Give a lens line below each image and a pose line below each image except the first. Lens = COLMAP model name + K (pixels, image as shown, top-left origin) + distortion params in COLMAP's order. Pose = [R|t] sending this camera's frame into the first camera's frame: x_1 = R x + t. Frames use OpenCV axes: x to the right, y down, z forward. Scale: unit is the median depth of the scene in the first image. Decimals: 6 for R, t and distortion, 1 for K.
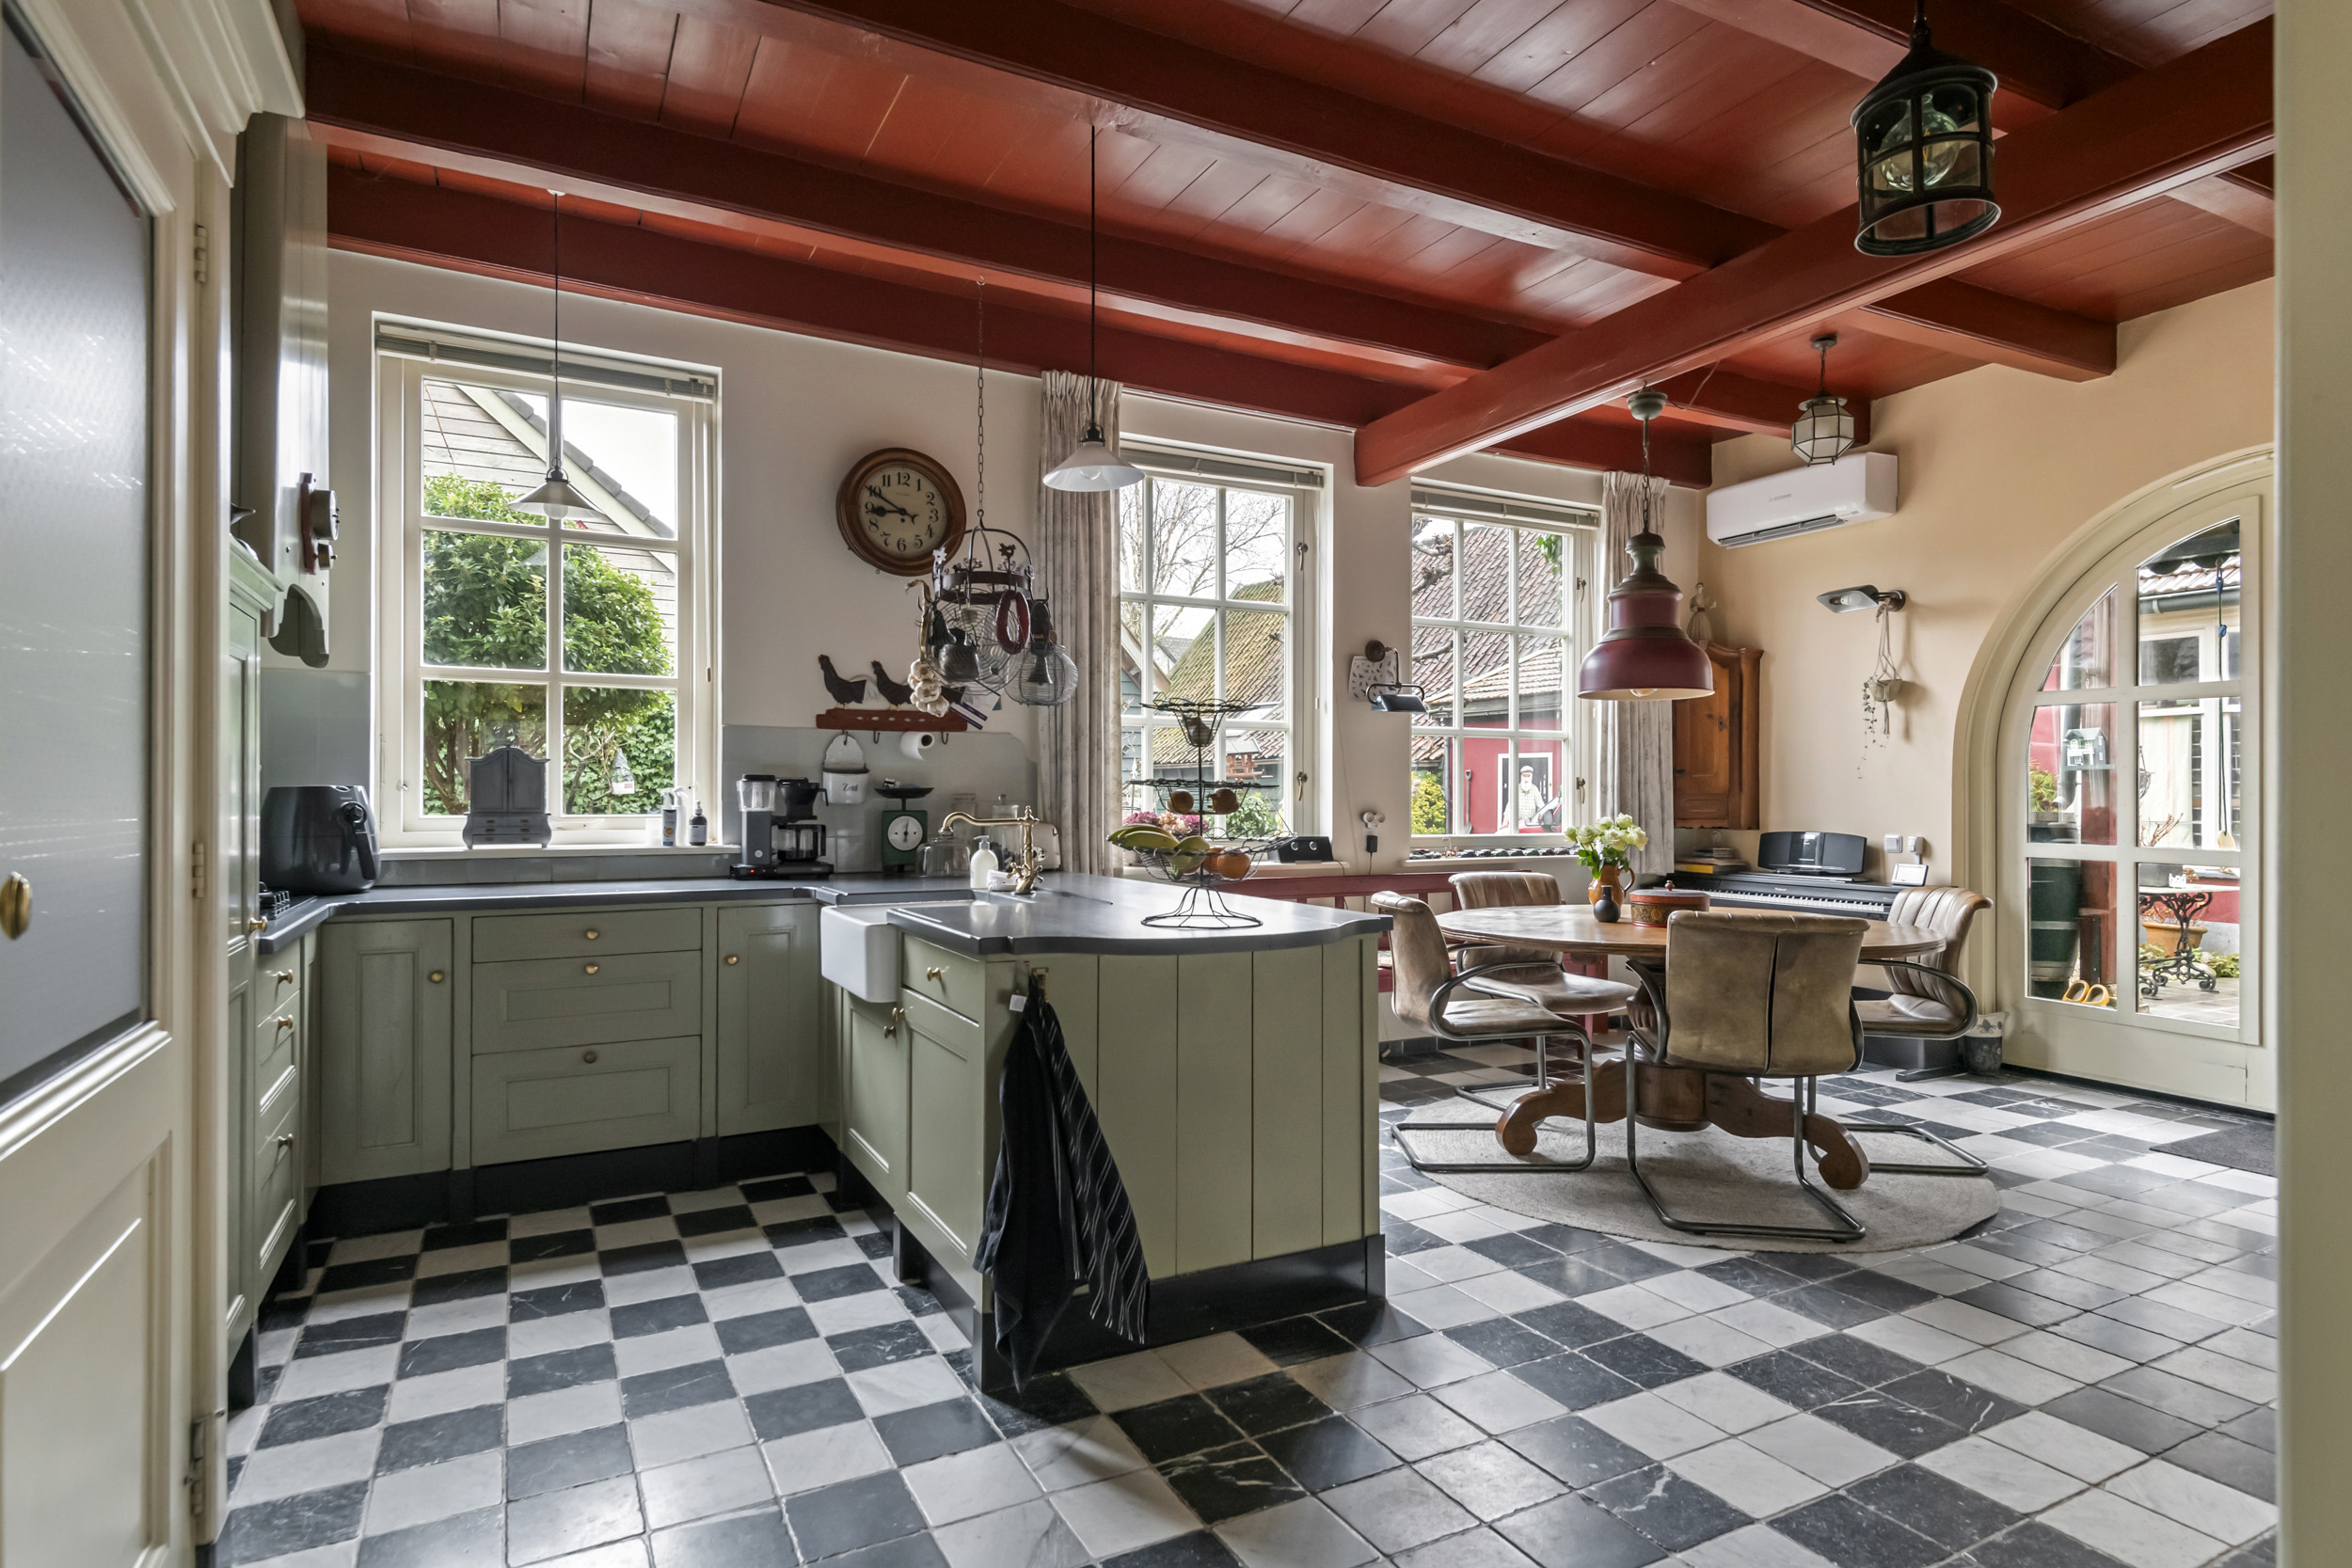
lens RADIAL K [[1259.9, 0, 1155.8], [0, 1259.9, 789.5], [0, 0, 1]] dist [0.015607, -0.013142]
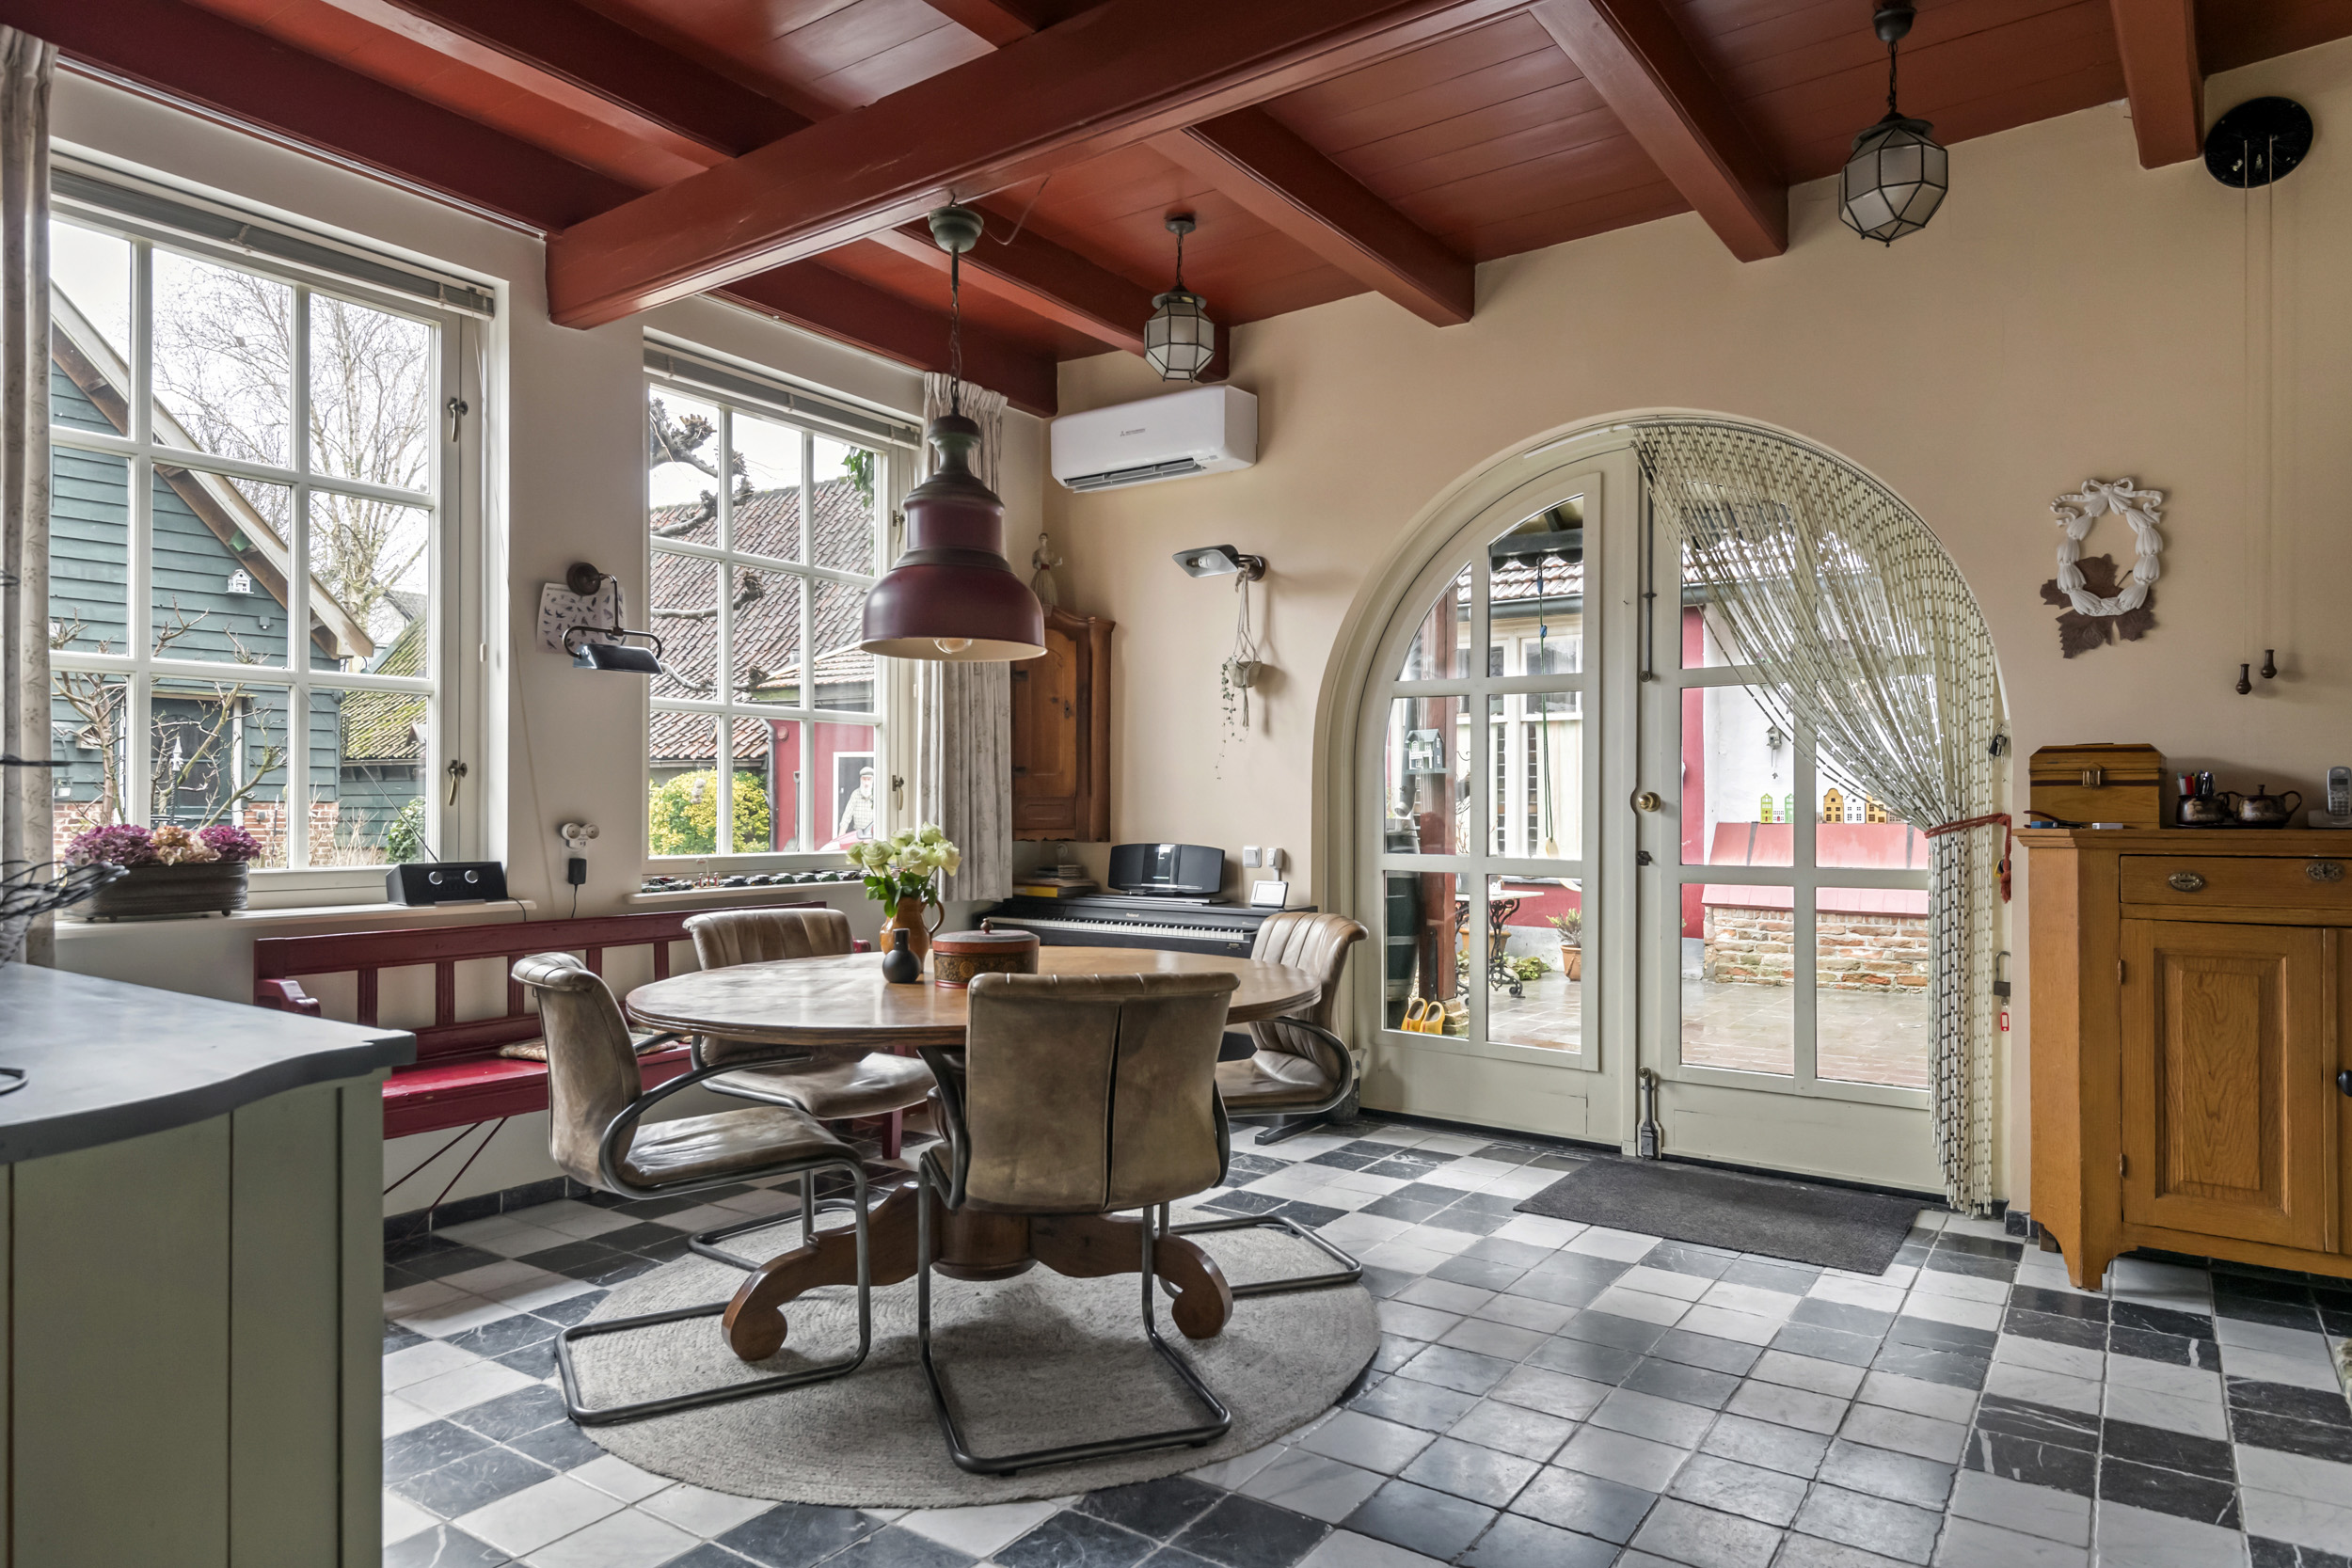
lens RADIAL K [[1431.6, 0, 1181.8], [0, 1431.6, 788.1], [0, 0, 1]] dist [0.024908, -0.018436]
pose [[0.882981, 0.005976, 0.469371, 0.119198], [-0.003271, 0.999973, -0.006577, 0.004554], [-0.469398, 0.004272, 0.882977, 0.228159]]
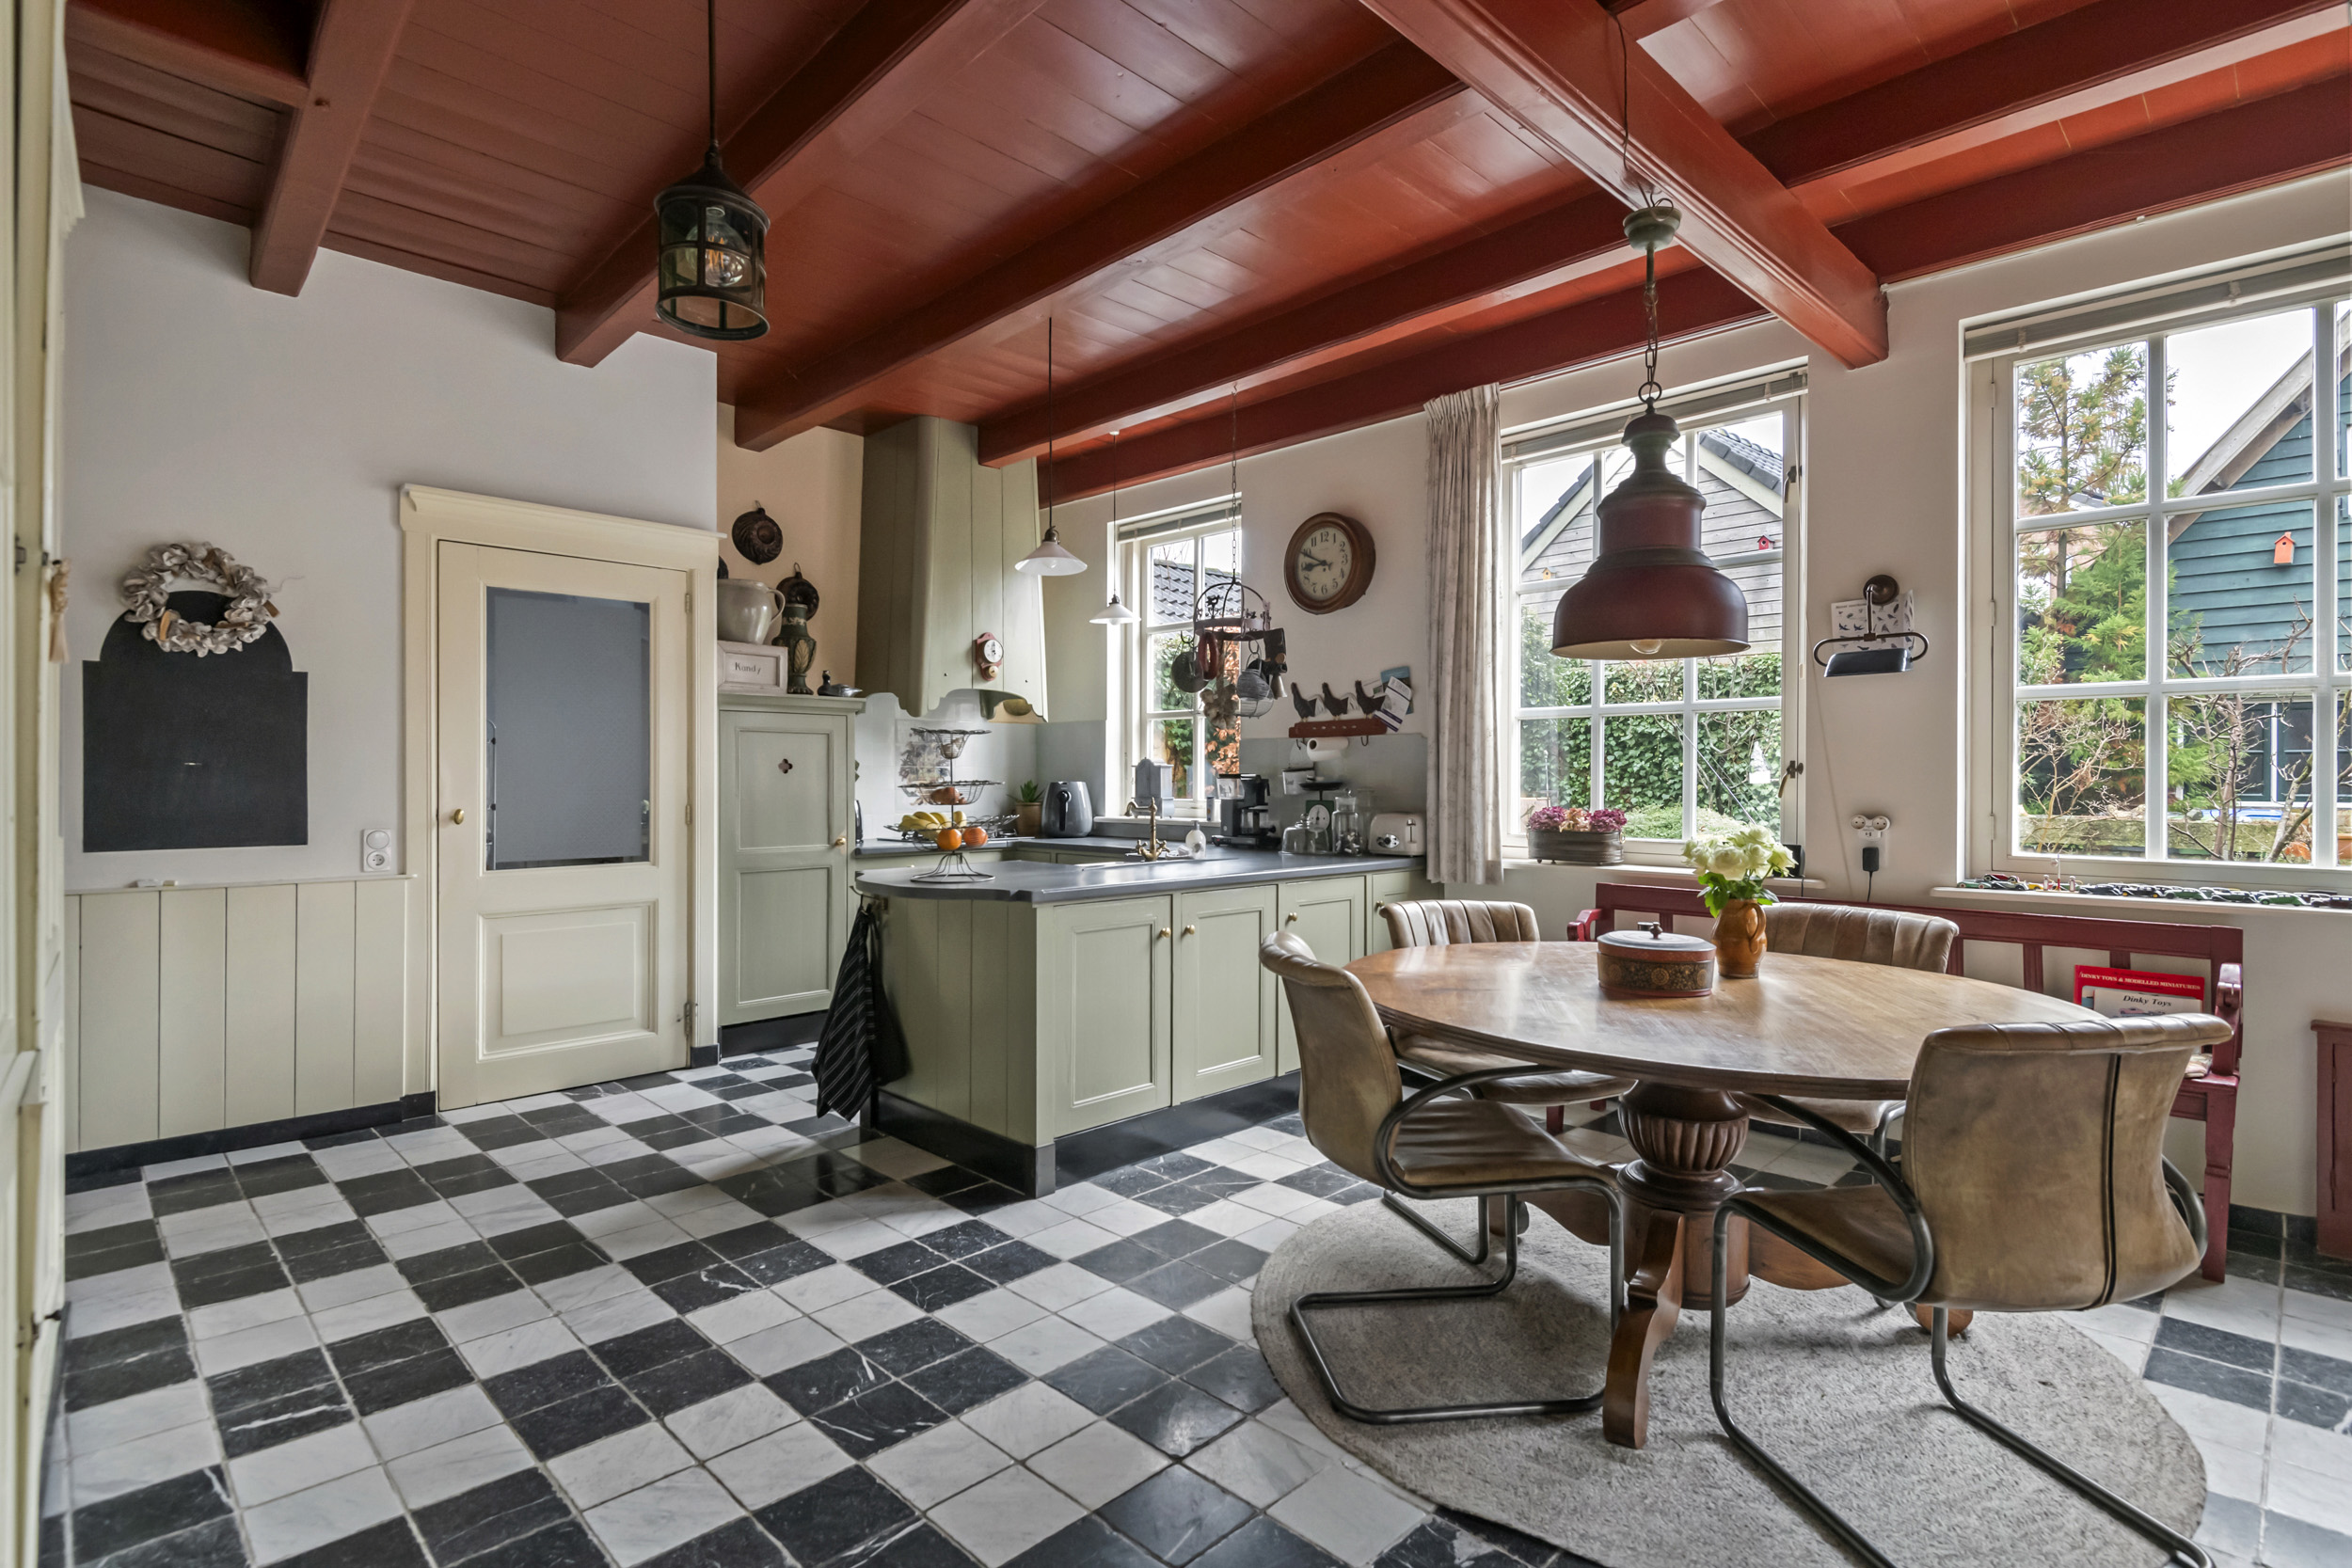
lens RADIAL K [[1140.9, 0, 1184.5], [0, 1140.9, 784.1], [0, 0, 1]] dist [0.023393, -0.000448]
pose [[0.295131, 0.006917, -0.955432, 0.838843], [0.007702, 0.999924, 0.009619, -0.011691], [0.955426, -0.010198, 0.295056, 0.521541]]
